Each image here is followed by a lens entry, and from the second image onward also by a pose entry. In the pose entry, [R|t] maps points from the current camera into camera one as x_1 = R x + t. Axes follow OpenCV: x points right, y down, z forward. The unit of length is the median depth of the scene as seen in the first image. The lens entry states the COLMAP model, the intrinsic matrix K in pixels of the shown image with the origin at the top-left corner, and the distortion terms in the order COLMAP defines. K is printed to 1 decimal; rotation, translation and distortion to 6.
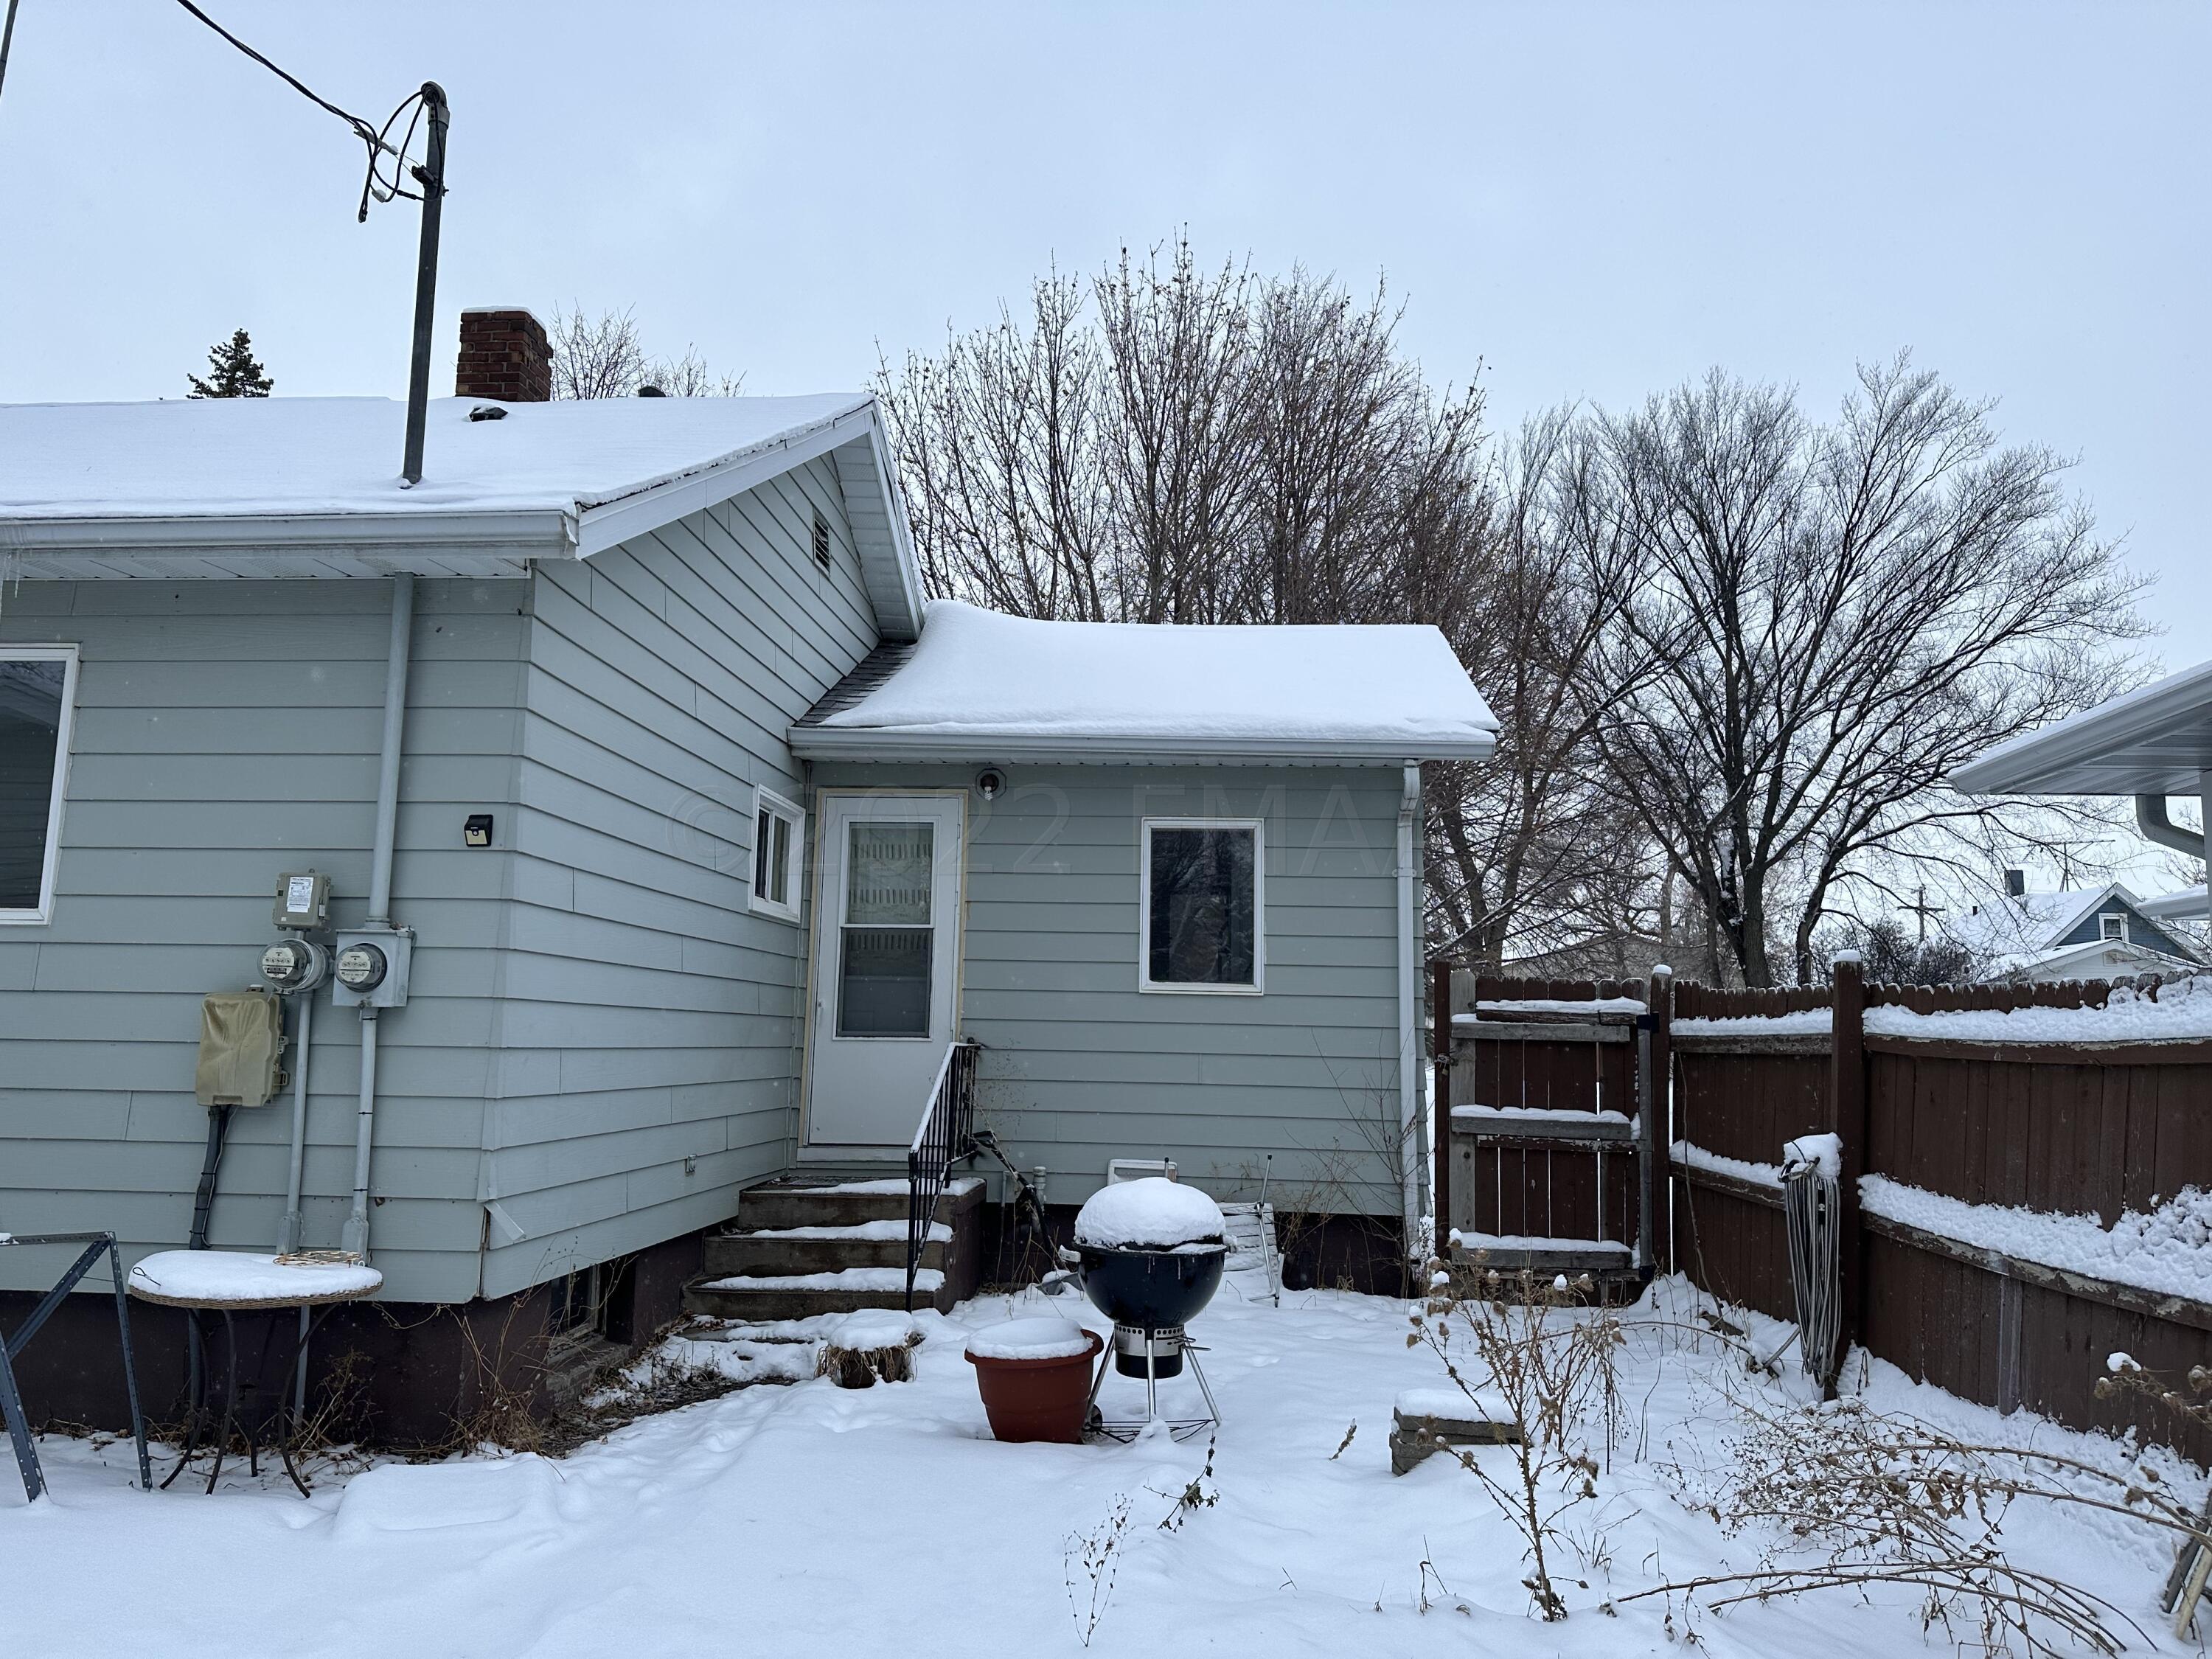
lens RADIAL K [[1547.3, 0, 1106.0], [0, 1547.3, 829.5], [0, 0, 1]] dist [0.123903, -0.155326]
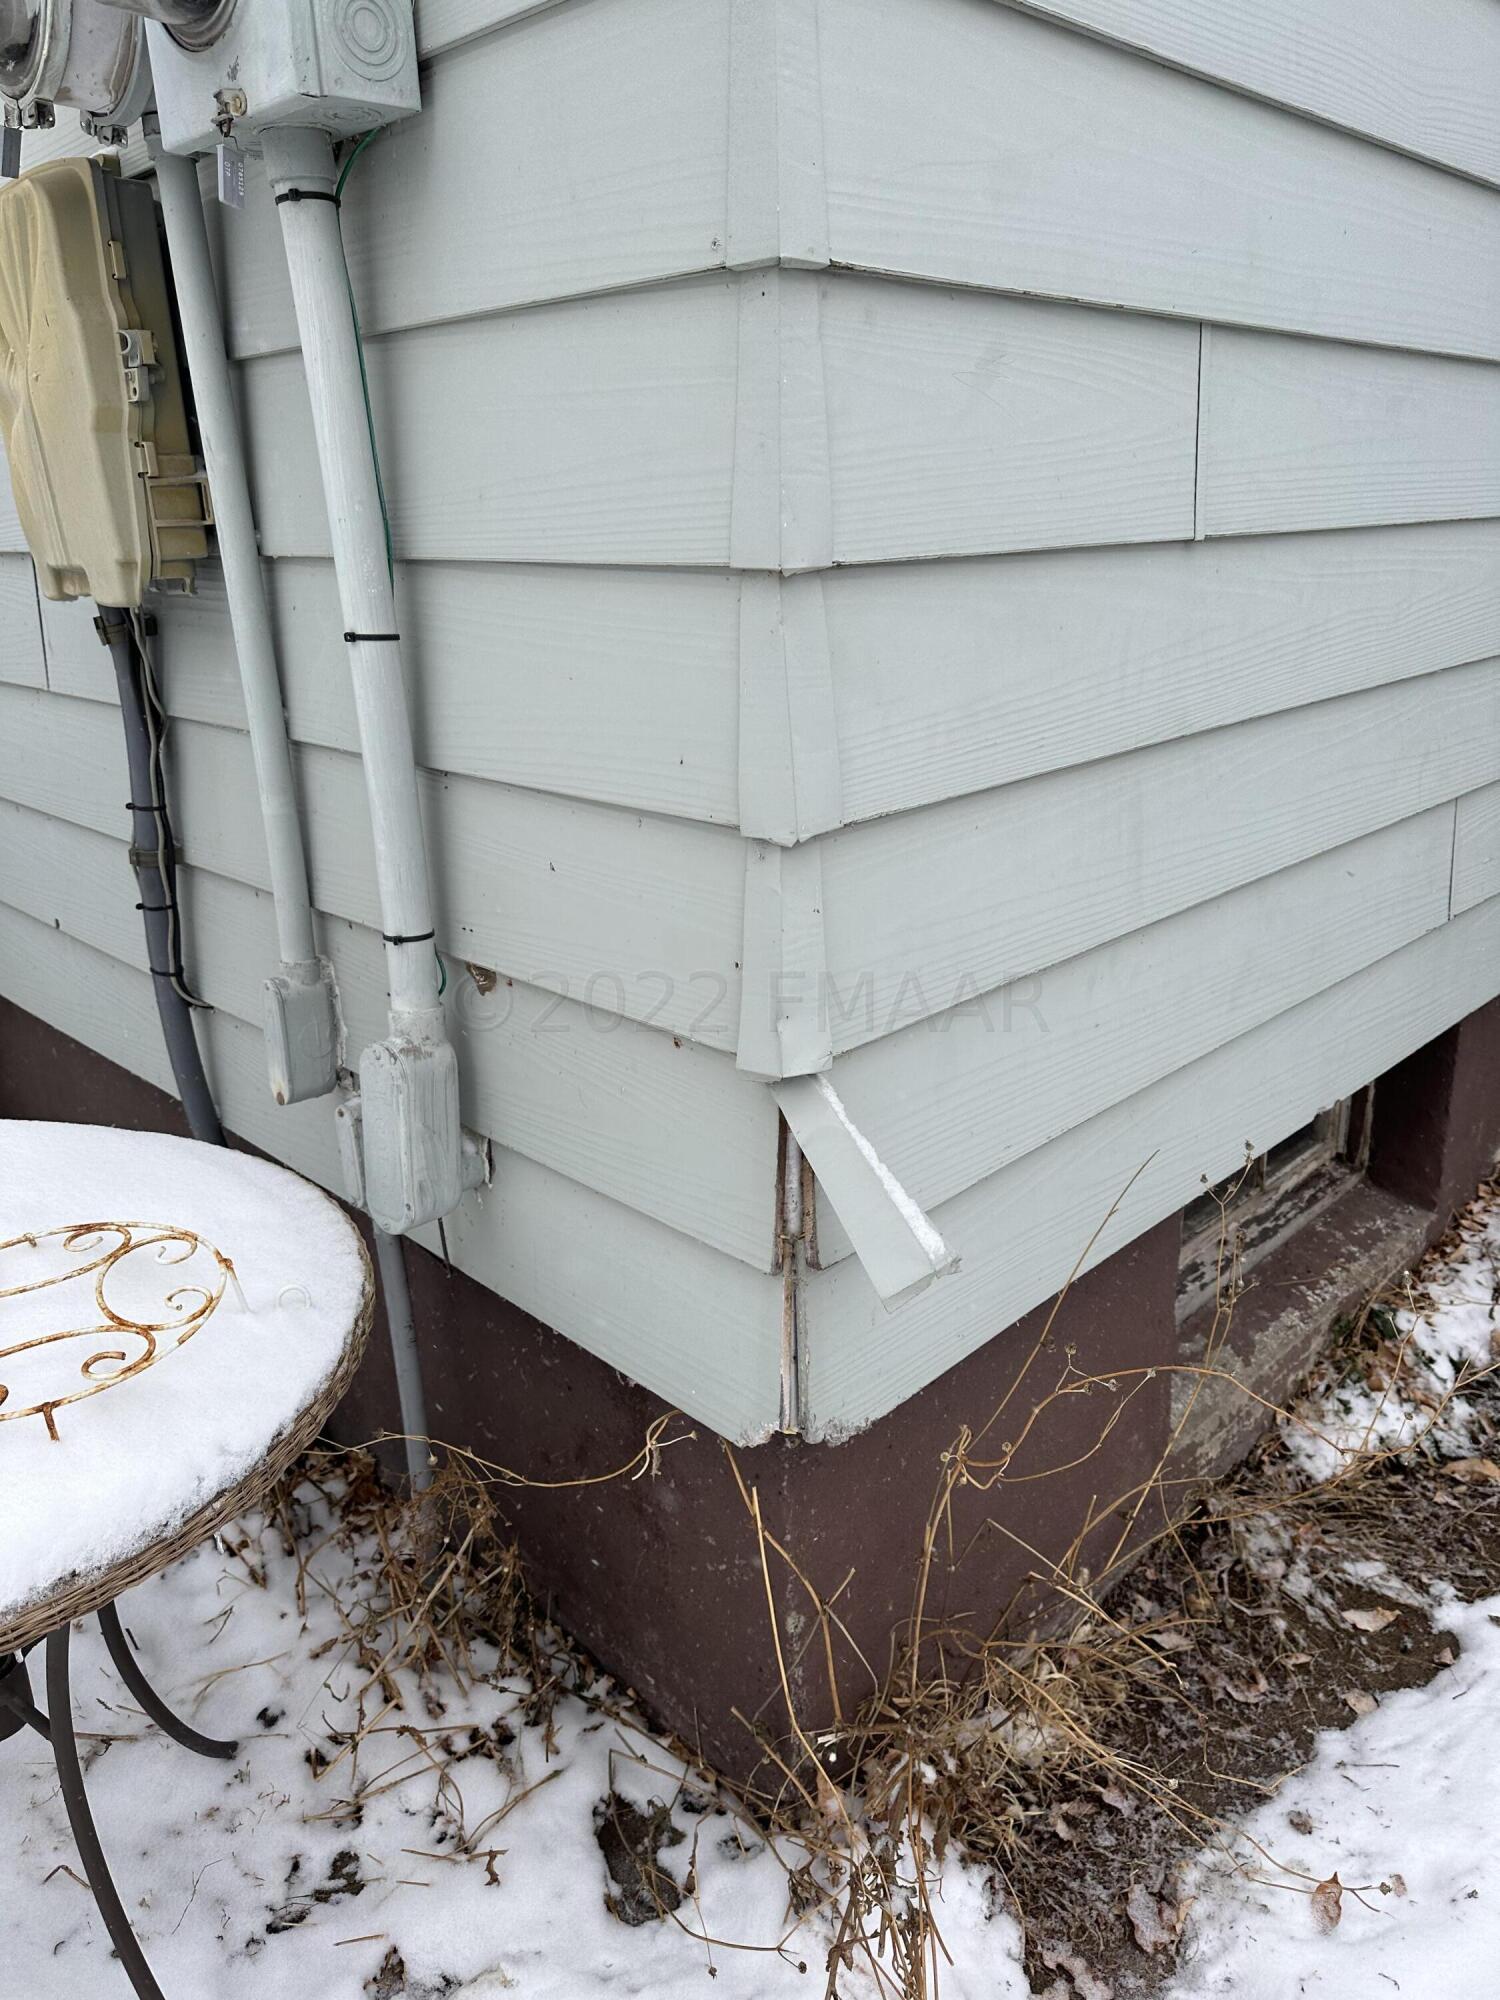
lens RADIAL K [[1408.8, 0, 743.7], [0, 1408.8, 973.3], [0, 0, 1]] dist [0.070948, -0.086111]
pose [[0.754643, 0.175098, -0.632340, -0.277637], [0.127724, 0.906097, 0.403330, 0.145316], [0.643584, -0.385136, 0.661416, 0.869494]]
